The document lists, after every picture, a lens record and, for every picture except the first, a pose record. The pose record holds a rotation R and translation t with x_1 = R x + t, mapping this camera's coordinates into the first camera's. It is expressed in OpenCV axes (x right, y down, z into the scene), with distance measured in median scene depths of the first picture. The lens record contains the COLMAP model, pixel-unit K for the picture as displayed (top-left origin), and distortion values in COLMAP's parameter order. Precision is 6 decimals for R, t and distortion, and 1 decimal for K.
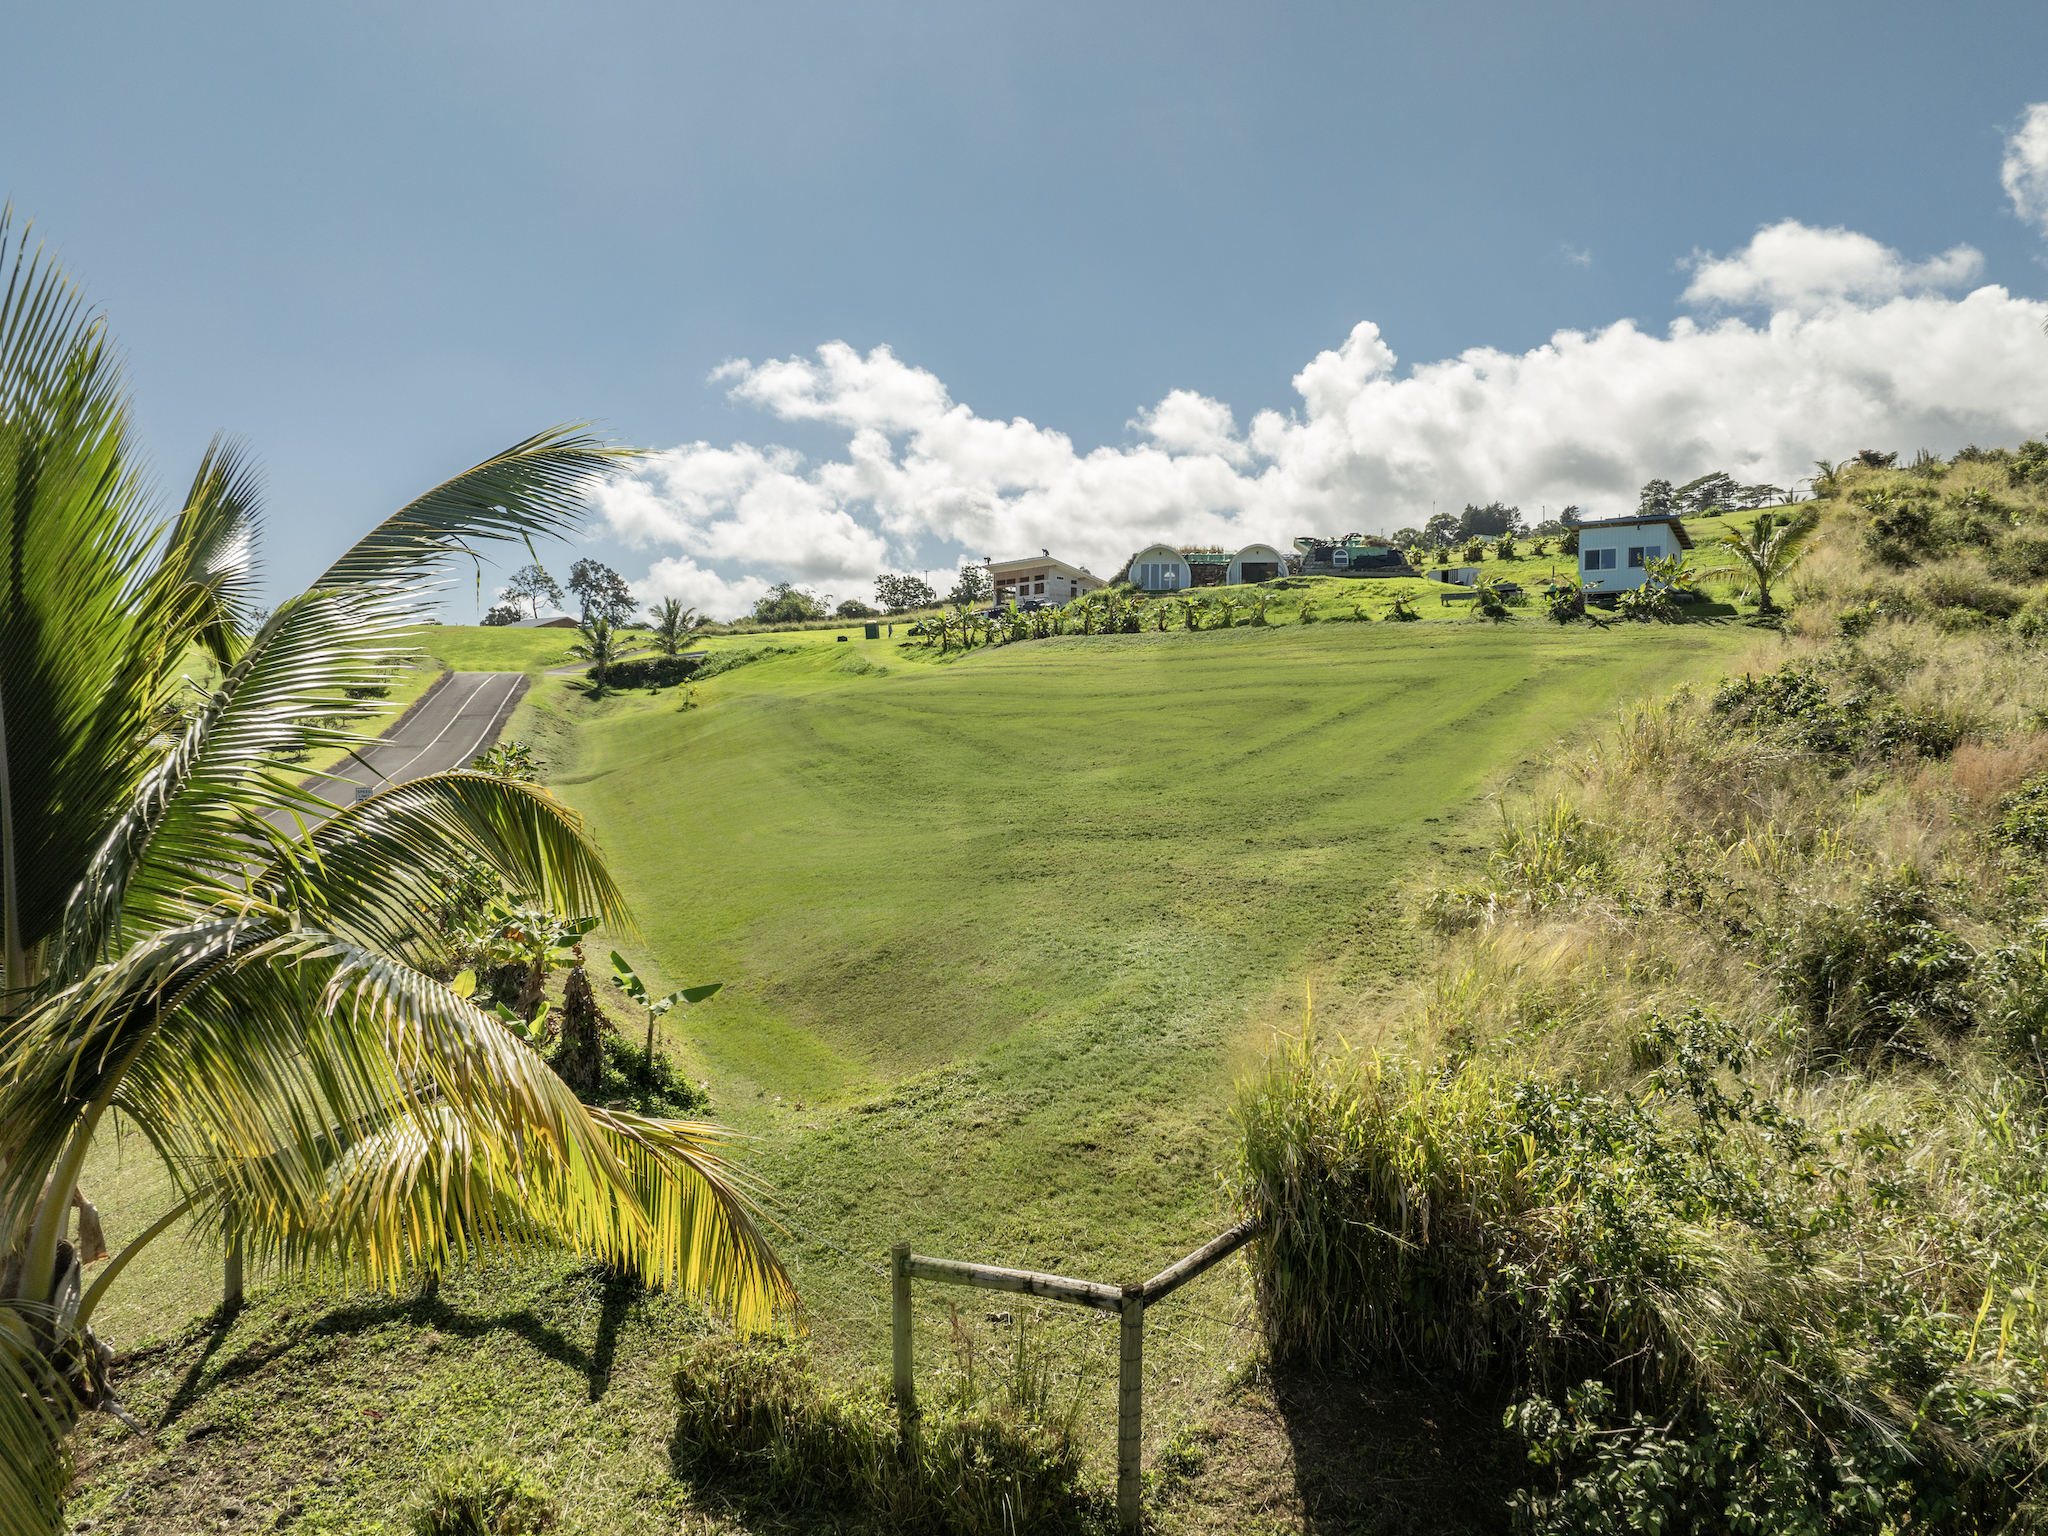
lens RADIAL K [[1441.4, 0, 1031.8], [0, 1441.4, 760.5], [0, 0, 1]] dist [-0.068458, 0.041262]
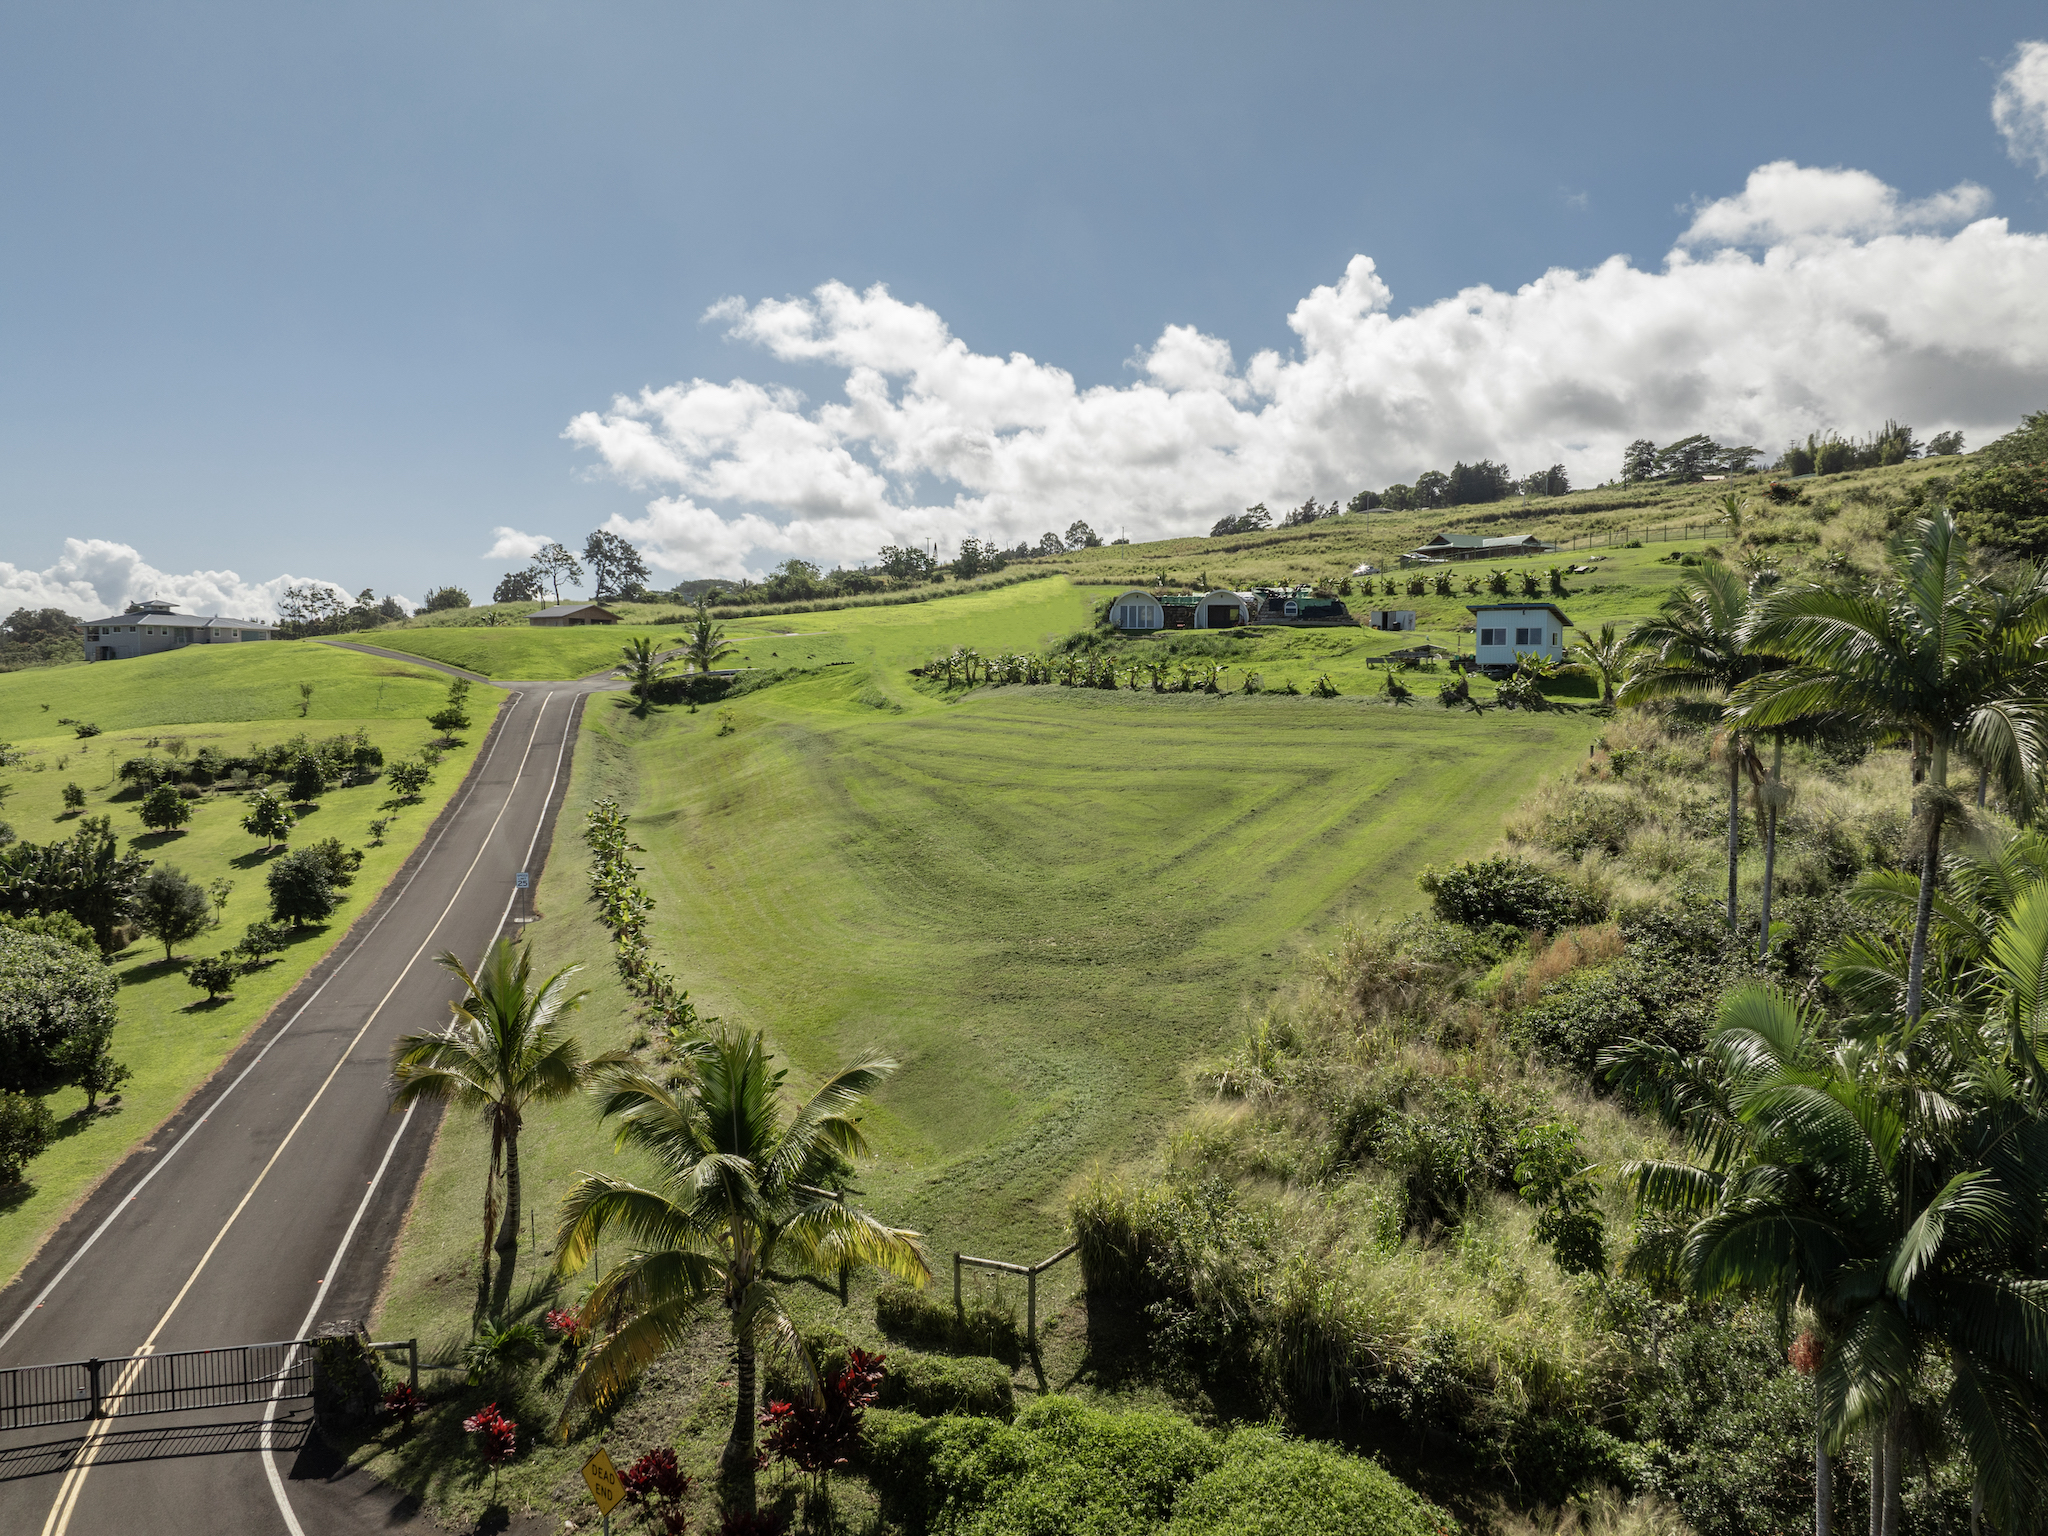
lens RADIAL K [[1441.4, 0, 1031.8], [0, 1441.4, 760.5], [0, 0, 1]] dist [-0.068458, 0.041262]
pose [[0.999996, -0.002813, -0.000403, 0.004716], [0.002828, 0.999020, 0.044174, -0.056212], [0.000279, -0.044175, 0.999024, -0.132799]]
